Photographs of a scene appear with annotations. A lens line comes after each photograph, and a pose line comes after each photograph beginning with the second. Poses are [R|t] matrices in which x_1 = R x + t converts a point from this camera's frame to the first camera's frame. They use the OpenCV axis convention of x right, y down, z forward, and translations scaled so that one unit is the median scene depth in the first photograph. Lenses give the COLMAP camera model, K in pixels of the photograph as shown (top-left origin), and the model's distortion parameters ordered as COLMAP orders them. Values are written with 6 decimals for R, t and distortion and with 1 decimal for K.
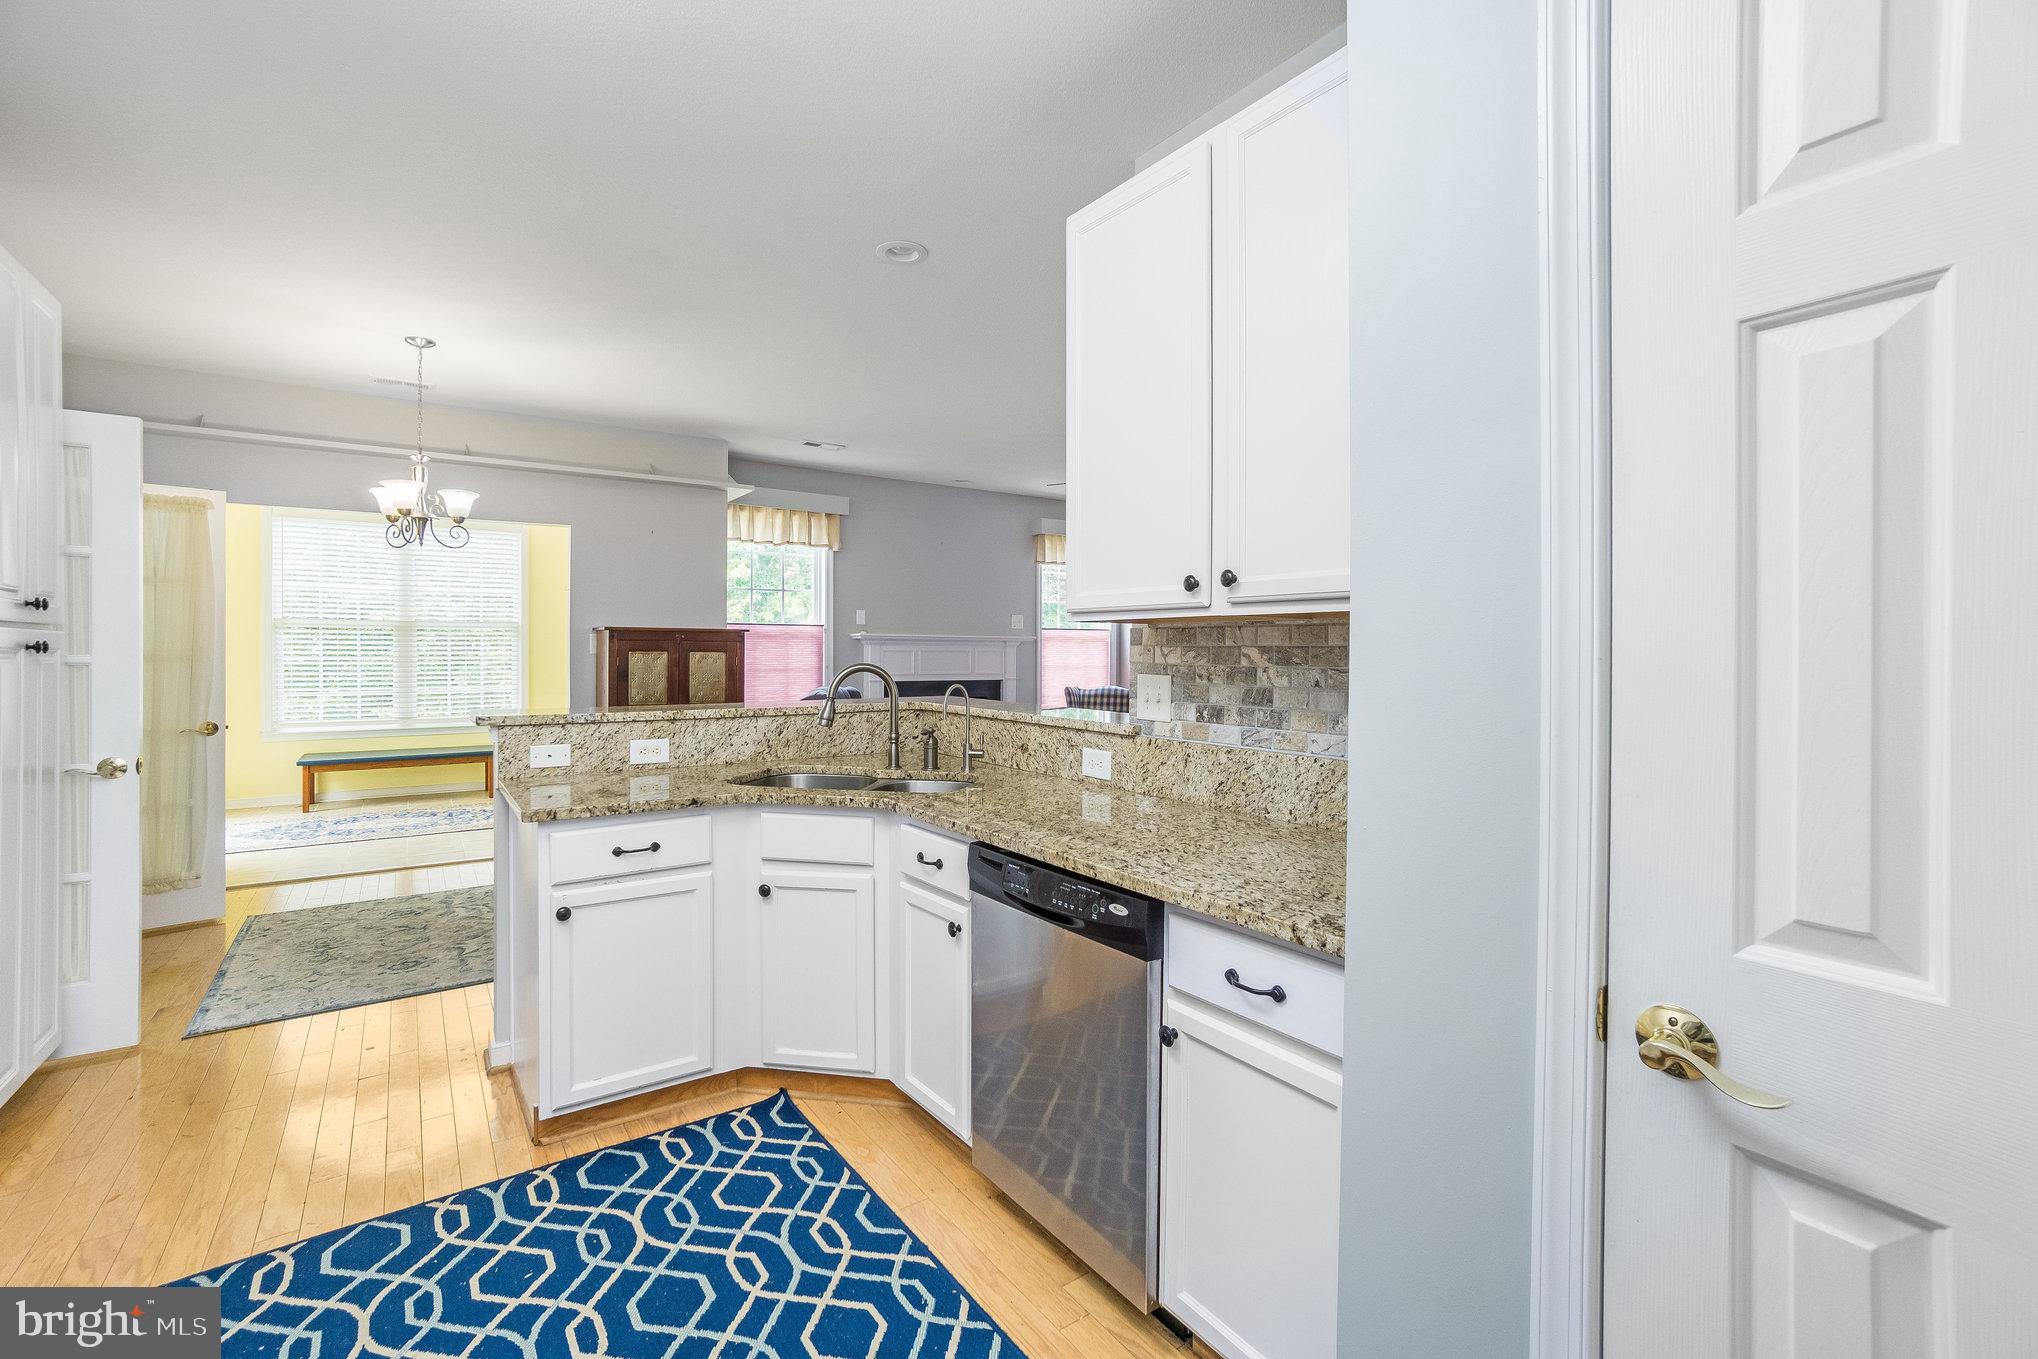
lens RADIAL K [[875.8, 0, 1017.1], [0, 875.8, 654.0], [0, 0, 1]] dist [-0.046177, 0.024742]
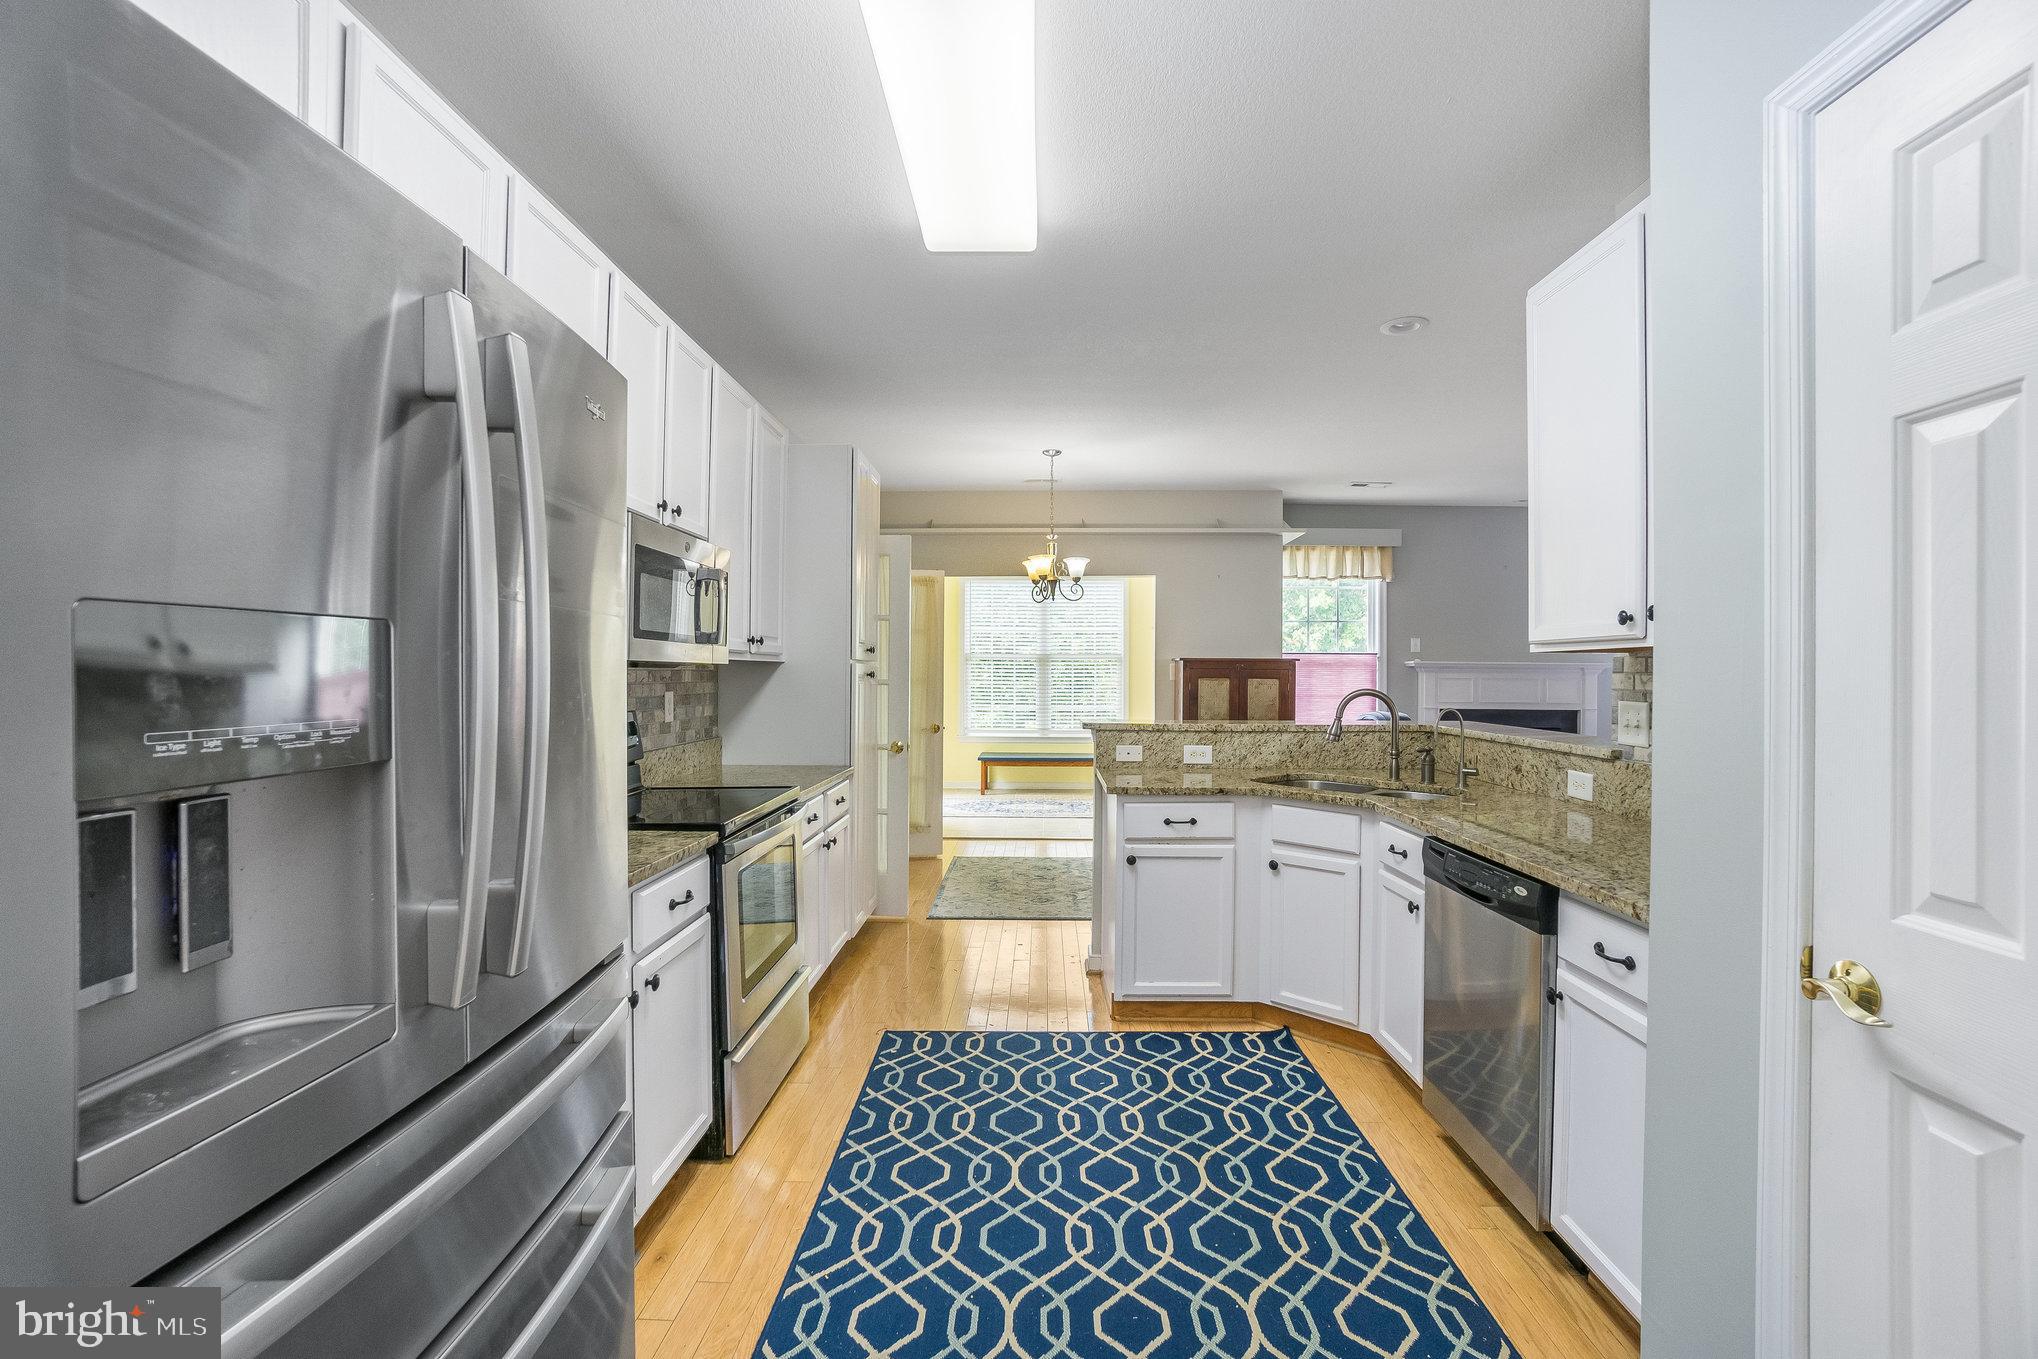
lens RADIAL K [[896.9, 0, 1019.0], [0, 896.9, 679.5], [0, 0, 1]] dist [-0.080500, 0.000128]
pose [[0.797863, 0.004083, -0.602825, 0.175418], [-0.005458, 0.999985, -0.000450, 0.001567], [0.602815, 0.003650, 0.797873, -0.238524]]
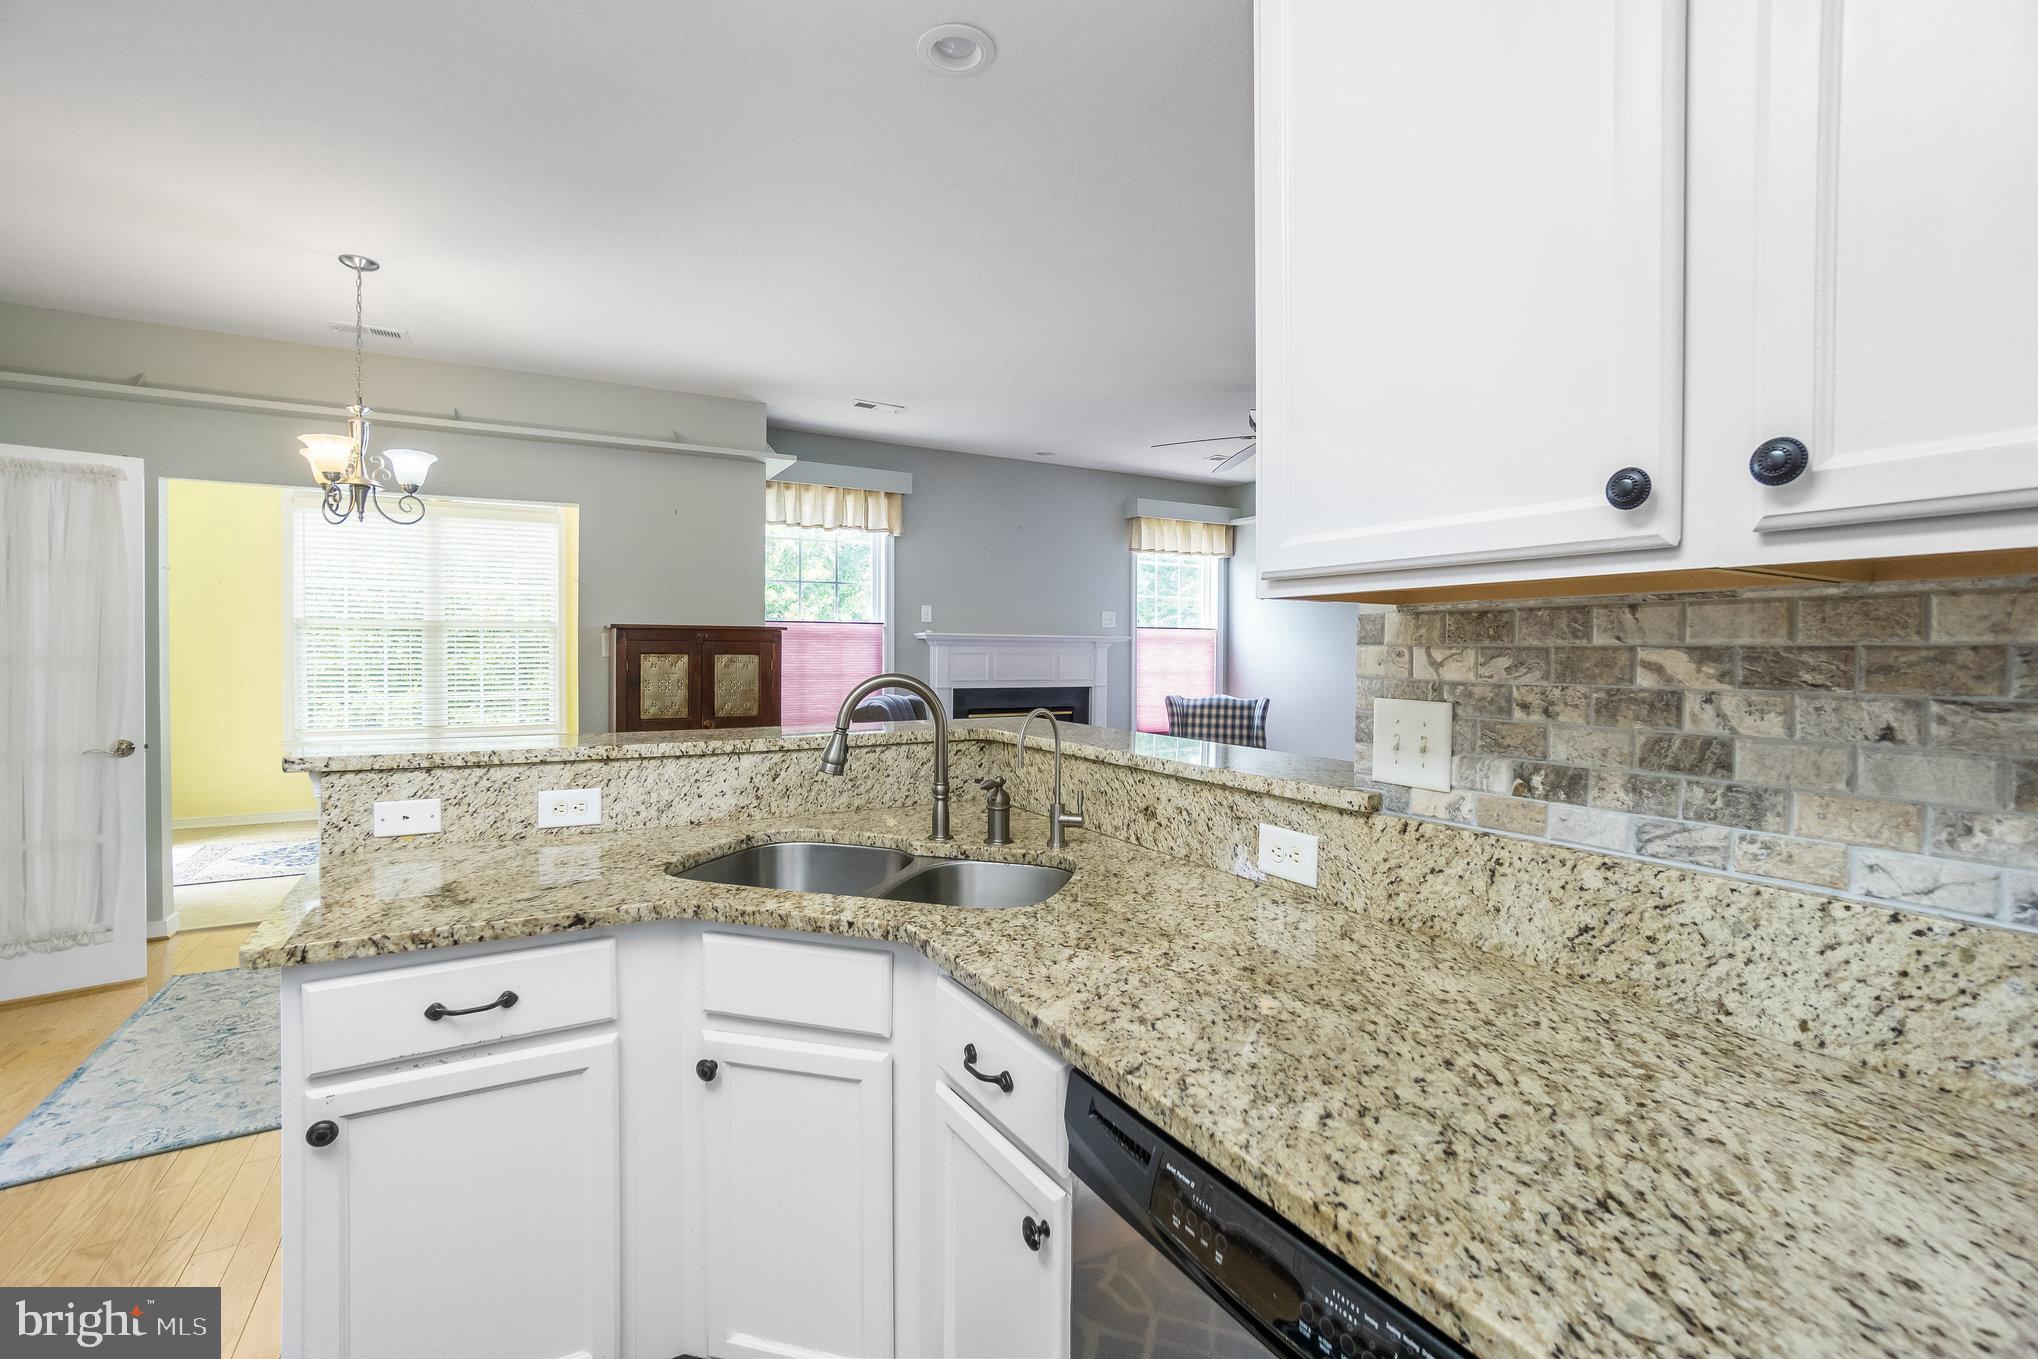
lens RADIAL K [[857.5, 0, 978.5], [0, 857.5, 662.5], [0, 0, 1]] dist [0.000413, 0.000100]
pose [[0.990604, 0.002532, -0.136742, -0.030867], [-0.001478, 0.999968, 0.007805, -0.002814], [0.136757, -0.007530, 0.990576, 0.413776]]
